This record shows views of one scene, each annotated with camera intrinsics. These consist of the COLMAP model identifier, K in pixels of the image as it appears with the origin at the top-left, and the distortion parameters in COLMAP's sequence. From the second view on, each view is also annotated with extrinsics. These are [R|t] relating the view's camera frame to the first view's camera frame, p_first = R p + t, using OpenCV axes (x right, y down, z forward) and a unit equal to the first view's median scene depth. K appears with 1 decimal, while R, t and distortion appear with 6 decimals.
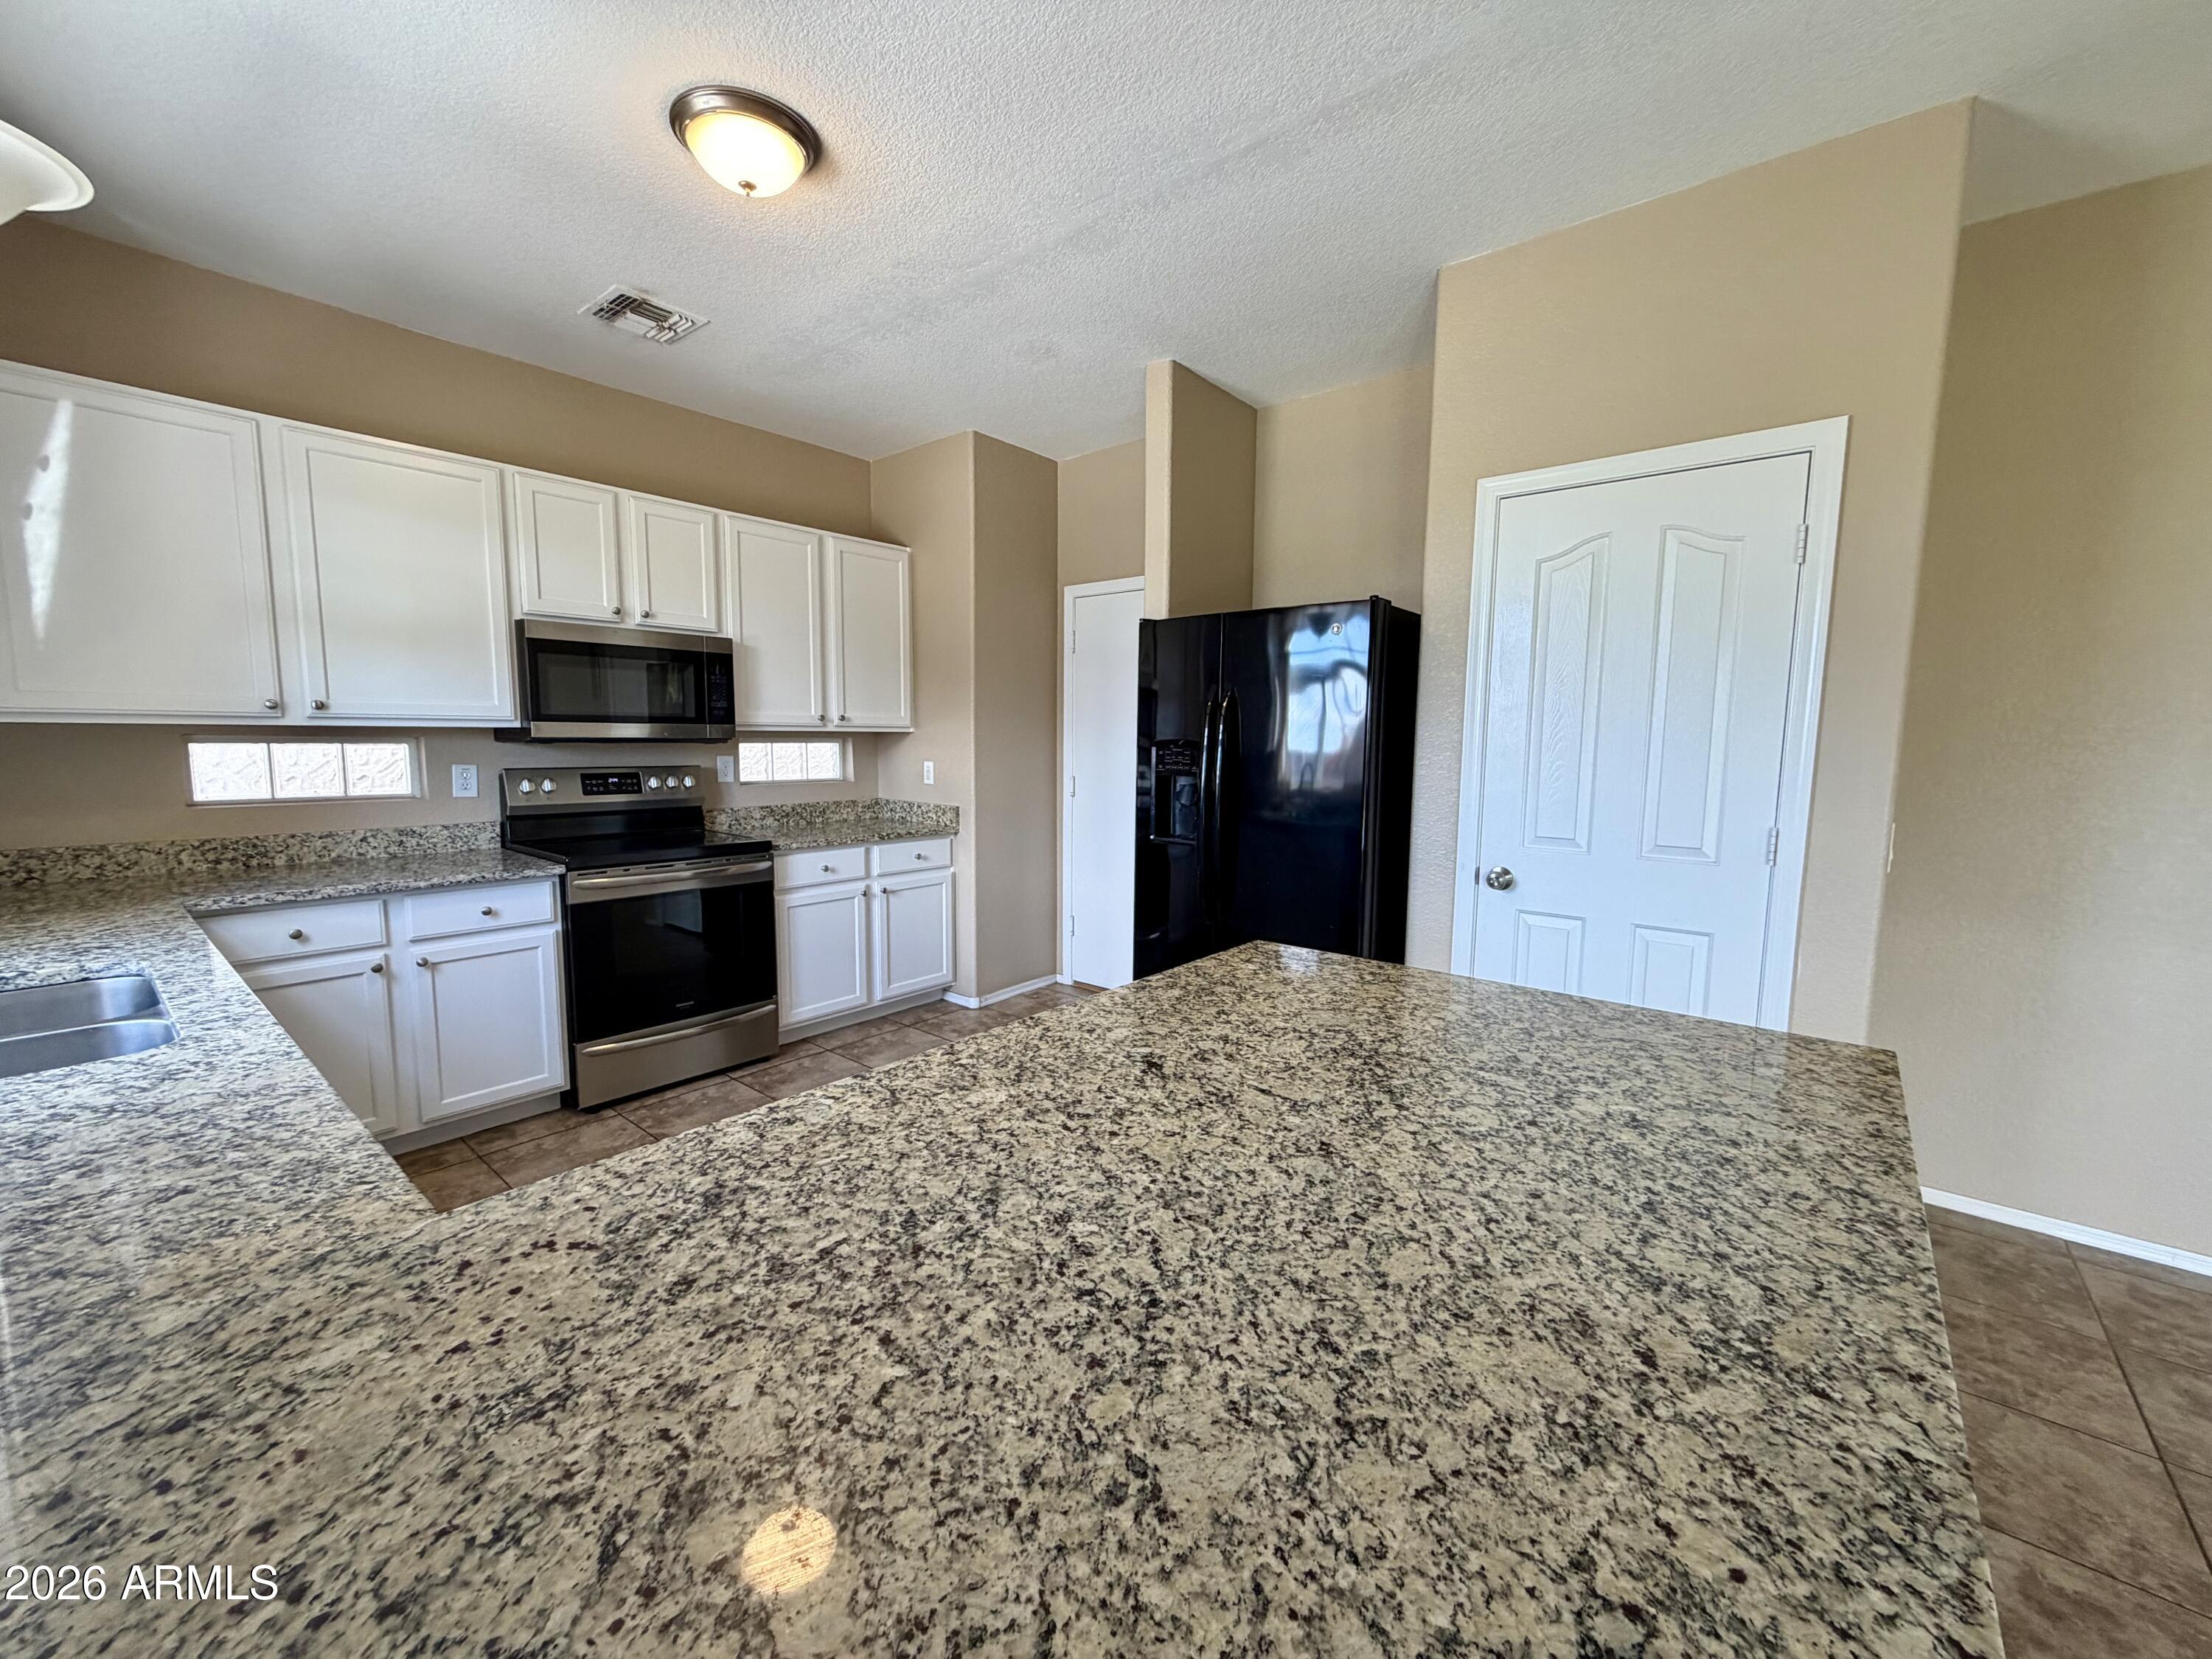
lens RADIAL K [[881.5, 0, 1101.4], [0, 881.5, 828.1], [0, 0, 1]] dist [0.001732, -0.000344]
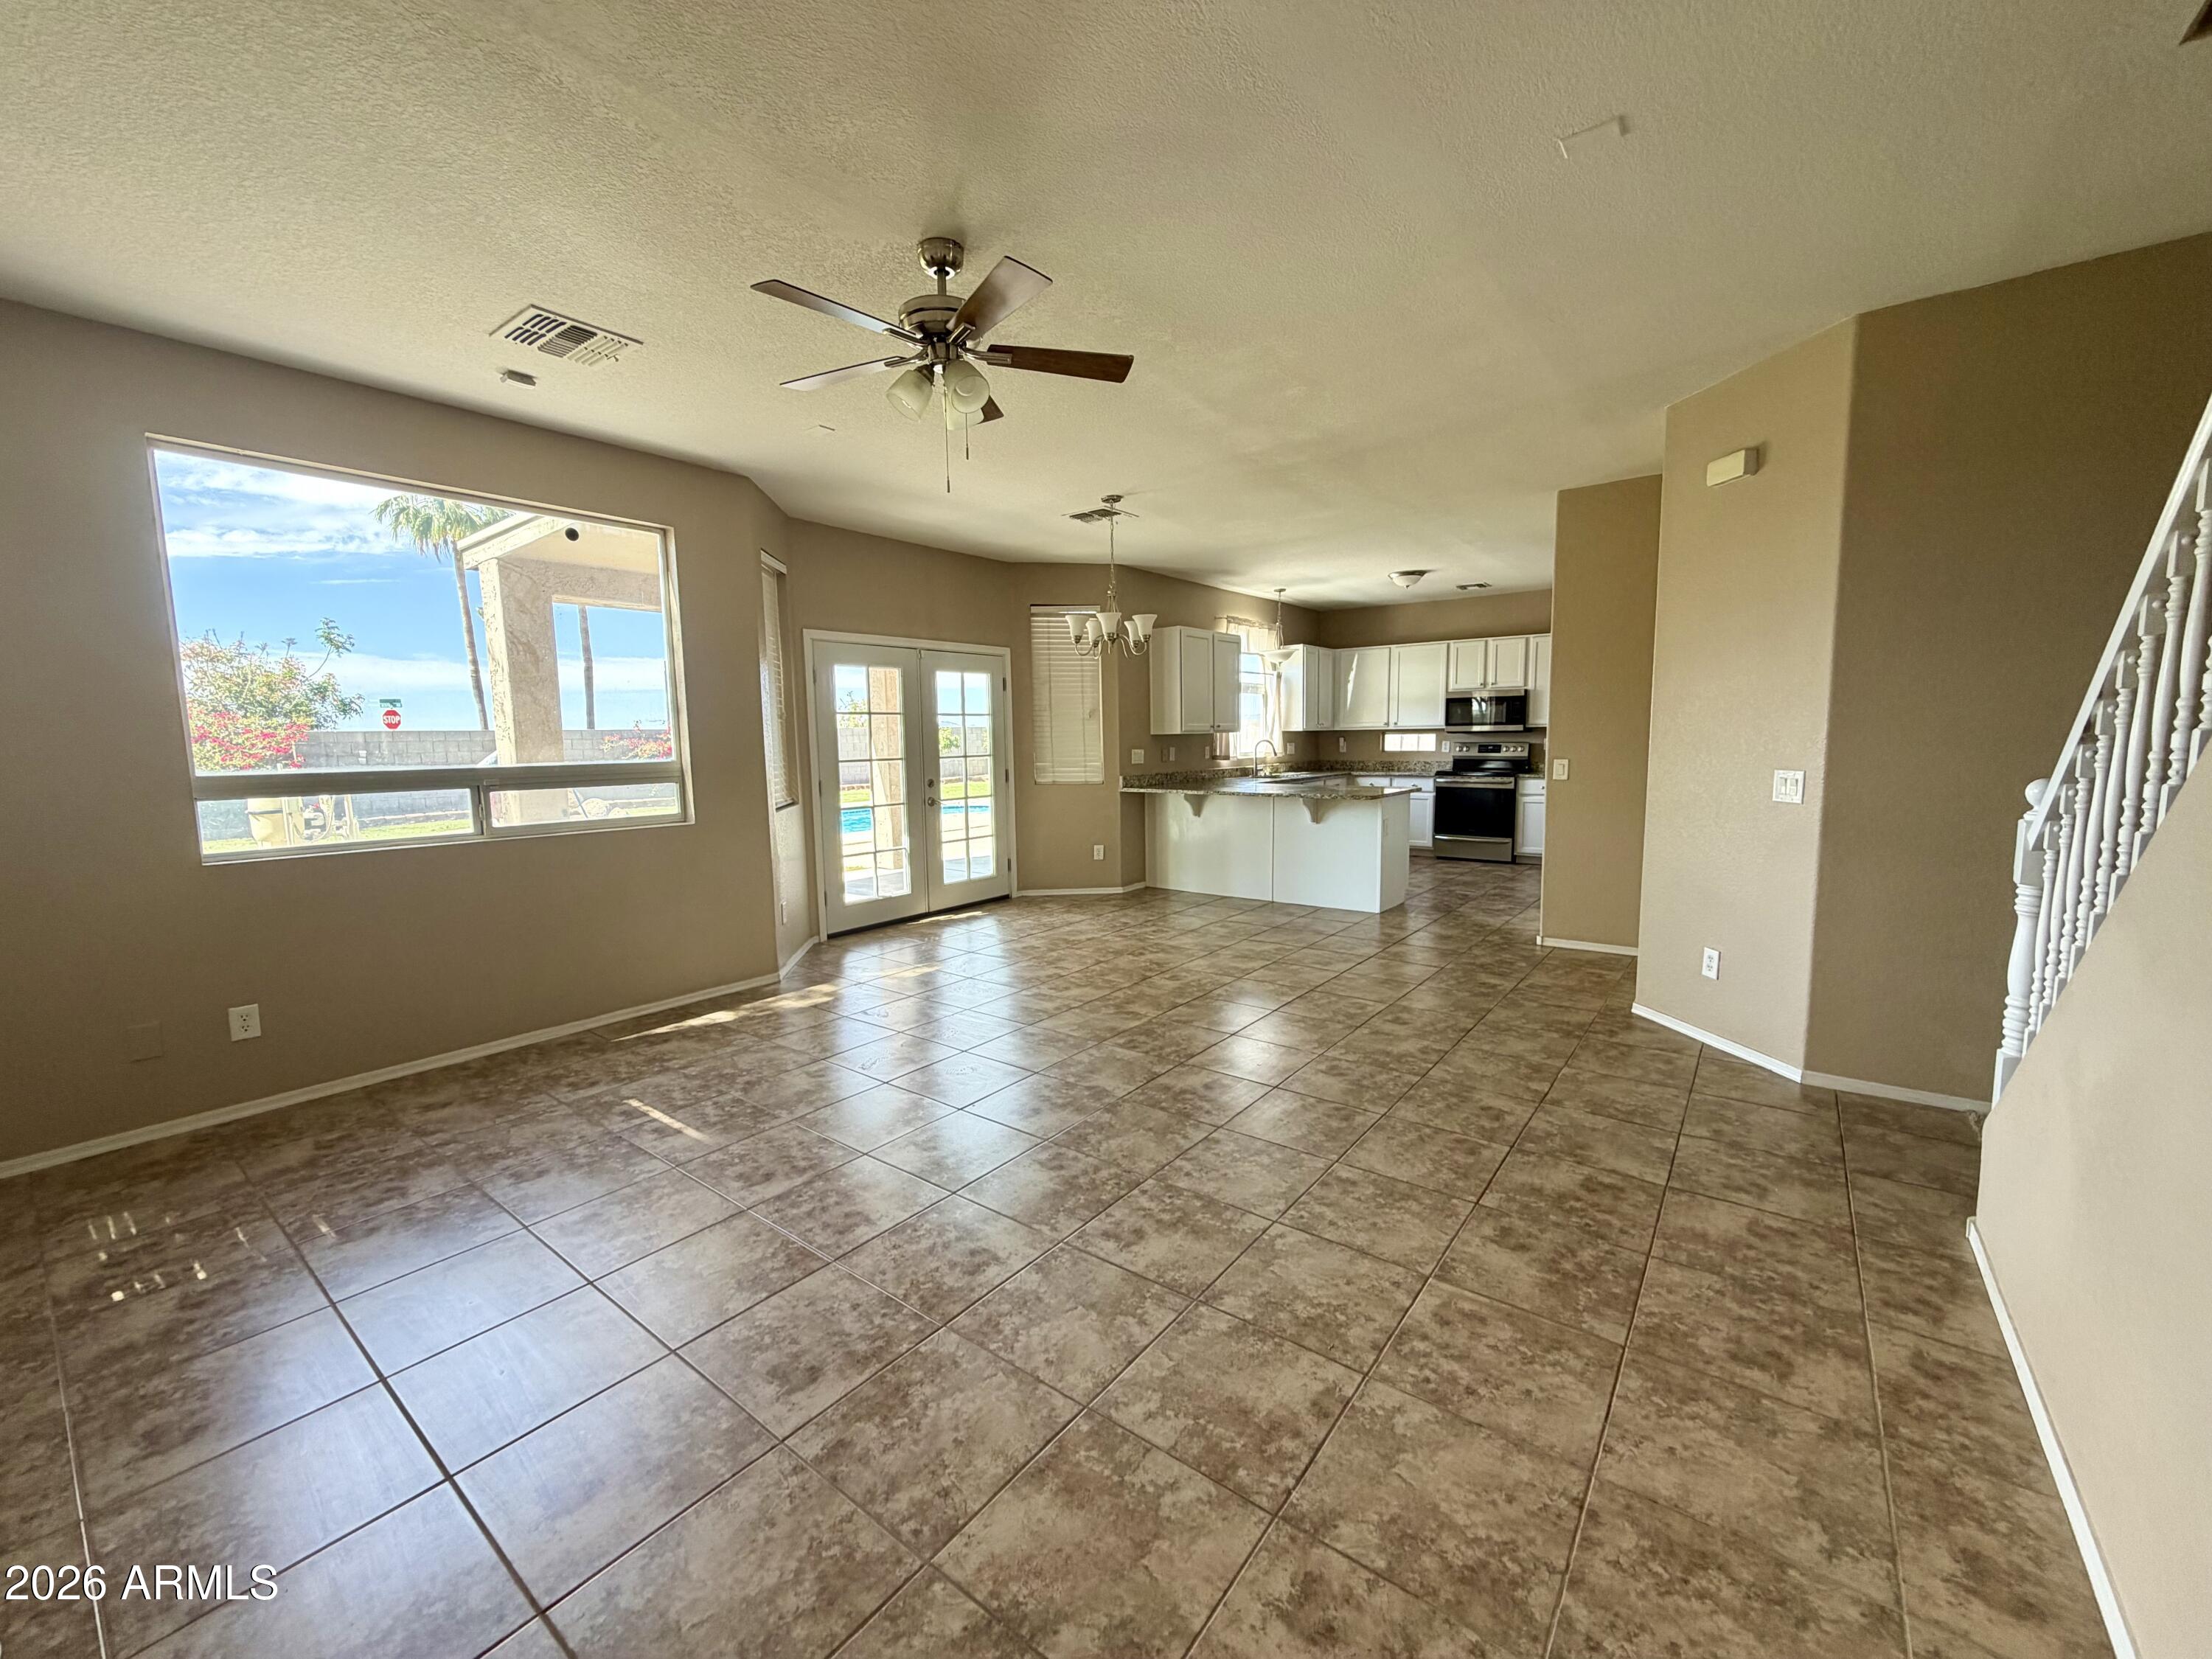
lens RADIAL K [[881.5, 0, 1101.4], [0, 881.5, 828.1], [0, 0, 1]] dist [0.001732, -0.000344]
pose [[0.039497, 0.098983, -0.994305, 4.226968], [-0.089271, 0.991452, 0.095152, 0.075089], [0.995224, 0.085005, 0.047995, -0.496528]]
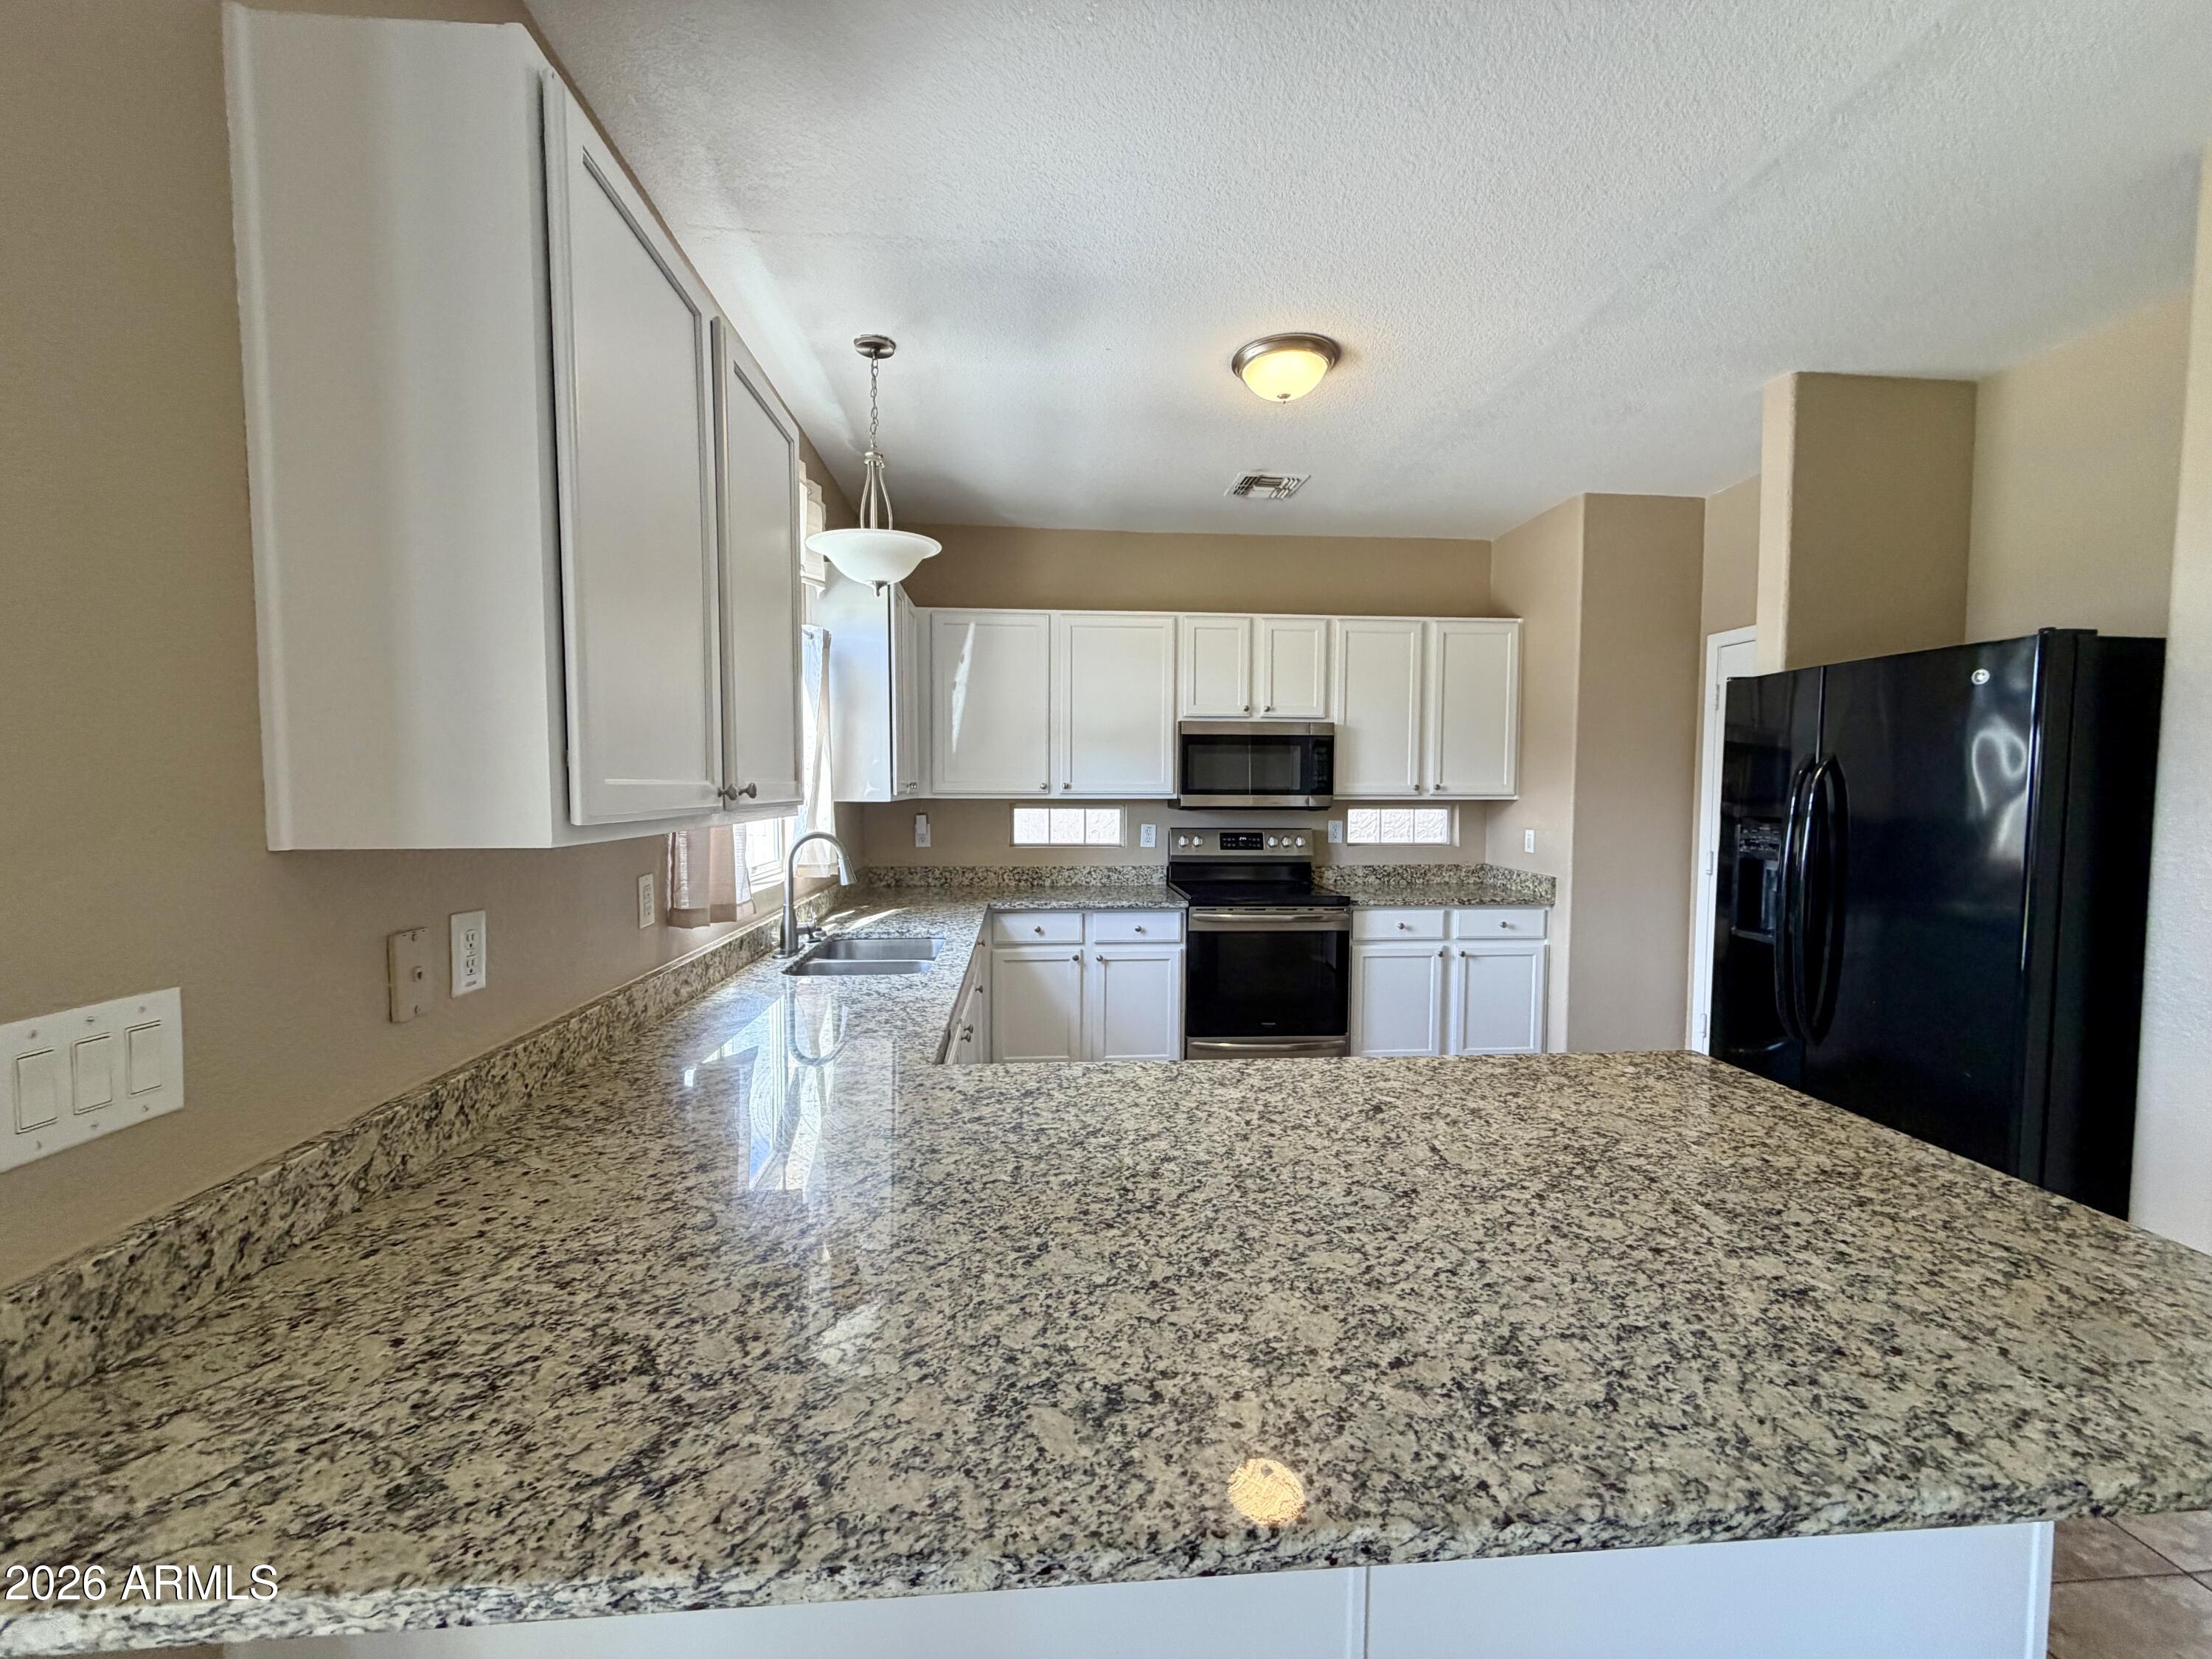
lens RADIAL K [[881.5, 0, 1101.4], [0, 881.5, 828.1], [0, 0, 1]] dist [0.001732, -0.000344]
pose [[0.701565, 0.027906, -0.712059, 0.445900], [-0.071884, 0.996907, -0.031756, -0.030347], [0.708970, 0.073465, 0.701401, -0.083611]]
